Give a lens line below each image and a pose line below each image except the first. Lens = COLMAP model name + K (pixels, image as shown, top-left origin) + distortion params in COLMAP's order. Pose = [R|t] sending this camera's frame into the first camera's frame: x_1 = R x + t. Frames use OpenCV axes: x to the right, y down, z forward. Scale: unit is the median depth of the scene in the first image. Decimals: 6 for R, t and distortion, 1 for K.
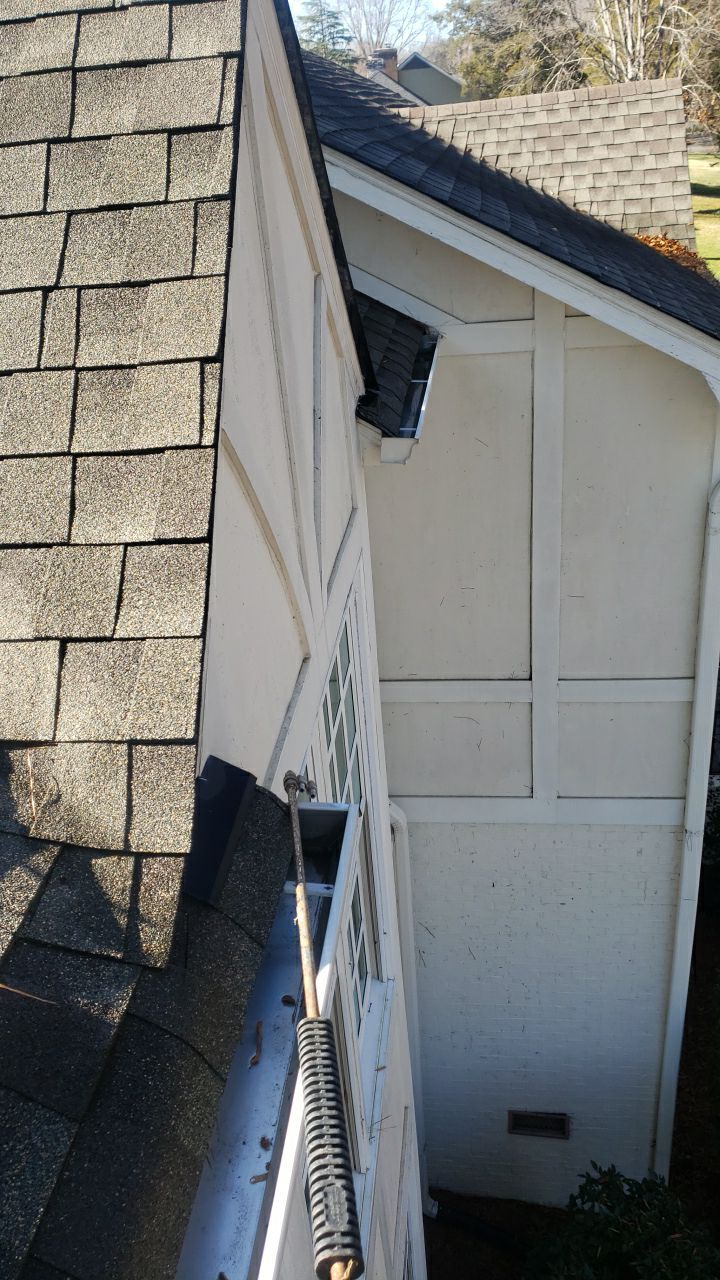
lens RADIAL K [[970.0, 0, 360.0], [0, 970.0, 640.0], [0, 0, 1]] dist [0.004798, 0.004497]
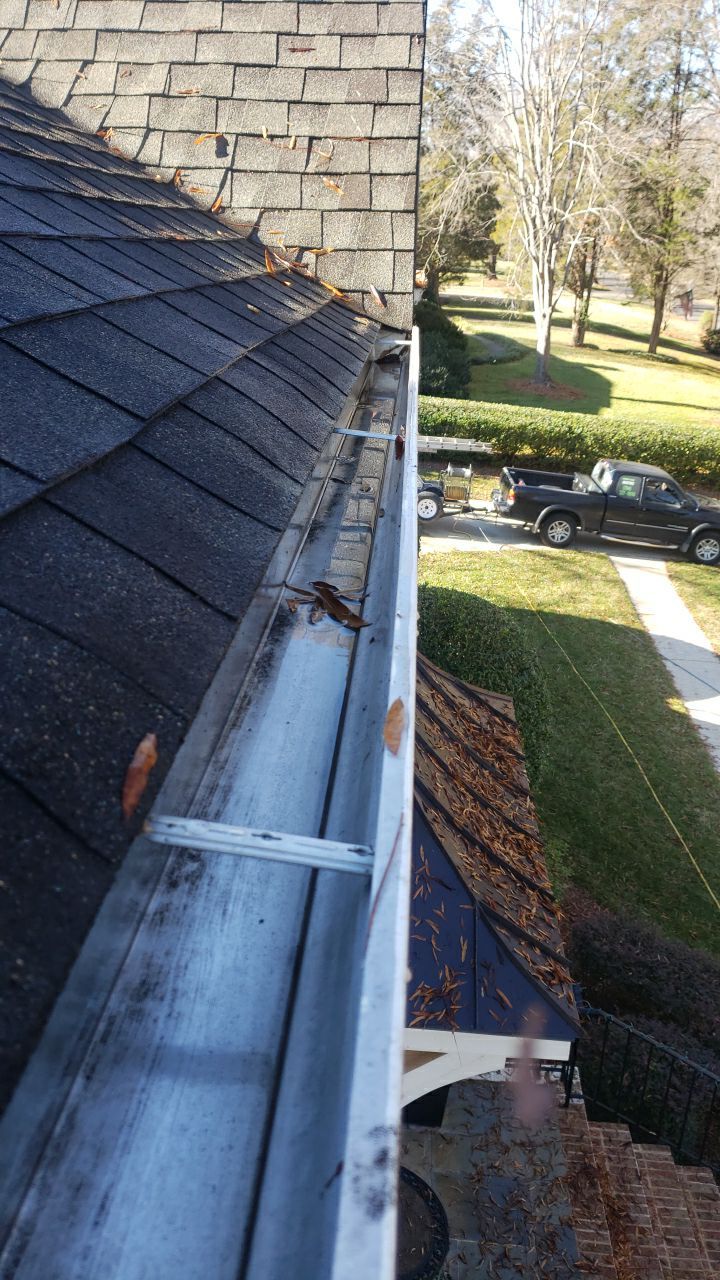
lens RADIAL K [[1042.7, 0, 361.6], [0, 1042.7, 649.5], [0, 0, 1]] dist [0.039637, 0.002869]
pose [[0.991259, 0.075306, 0.108326, 0.280979], [-0.062824, 0.991452, -0.114352, -0.222053], [-0.116011, 0.106547, 0.987517, 0.622660]]
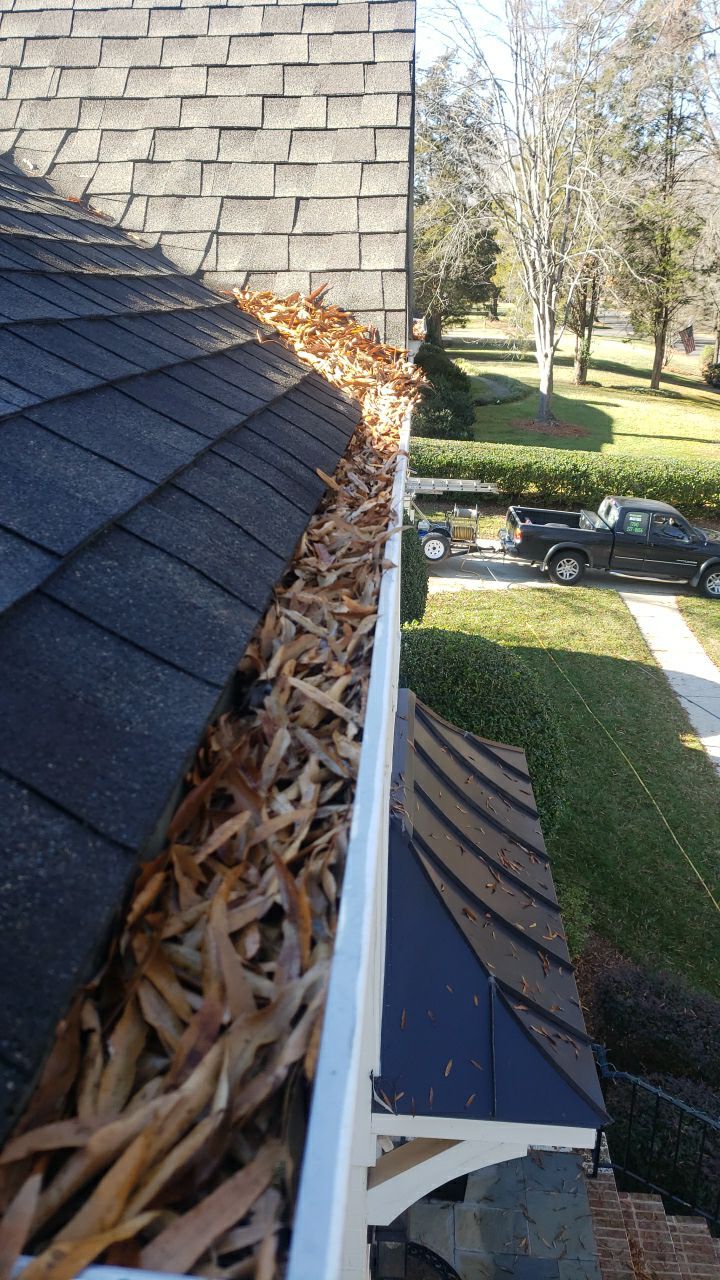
lens RADIAL K [[1041.3, 0, 360.0], [0, 1041.3, 640.0], [0, 0, 1]] dist [0.043086, 0.010148]
pose [[0.994067, 0.057003, 0.092636, 0.286271], [-0.041689, 0.986308, -0.159557, -0.234923], [-0.100463, 0.154749, 0.982833, 0.636965]]
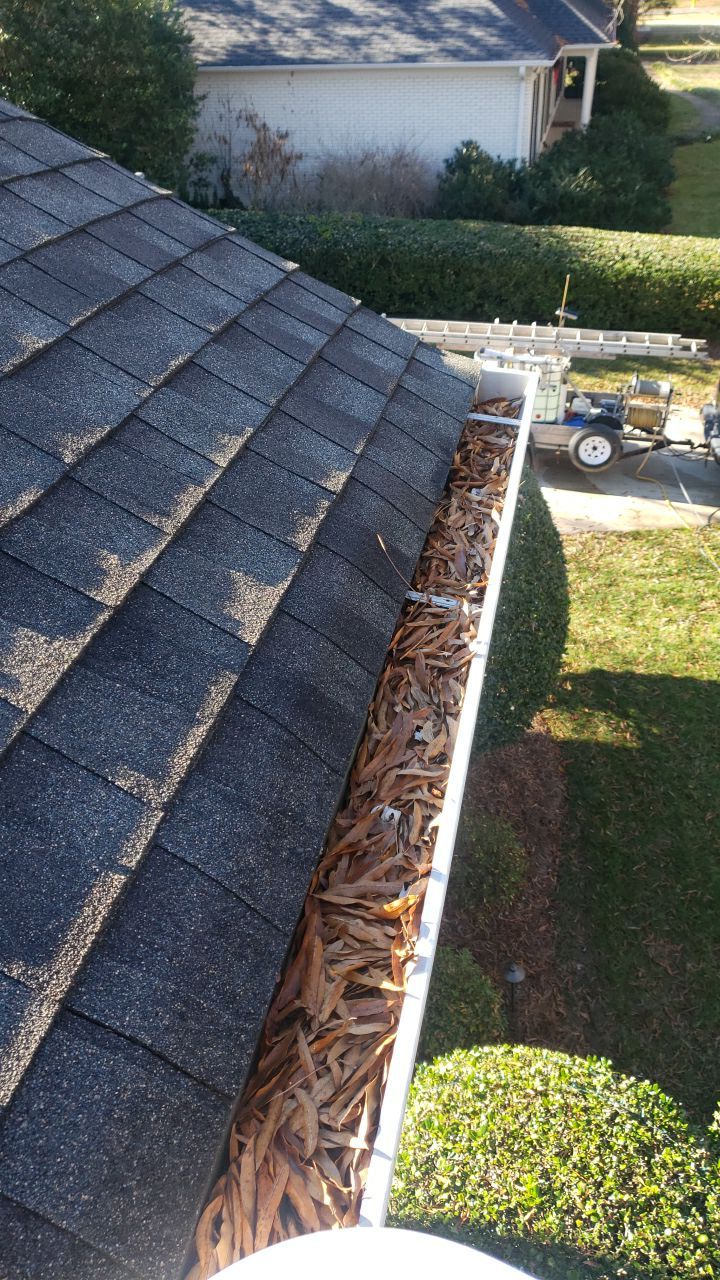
lens RADIAL K [[1041.3, 0, 360.0], [0, 1041.3, 640.0], [0, 0, 1]] dist [0.043086, 0.010148]
pose [[0.995918, 0.082314, -0.037038, 0.428038], [-0.078547, 0.992498, 0.093694, -0.767000], [0.044472, -0.090402, 0.994912, 1.536790]]
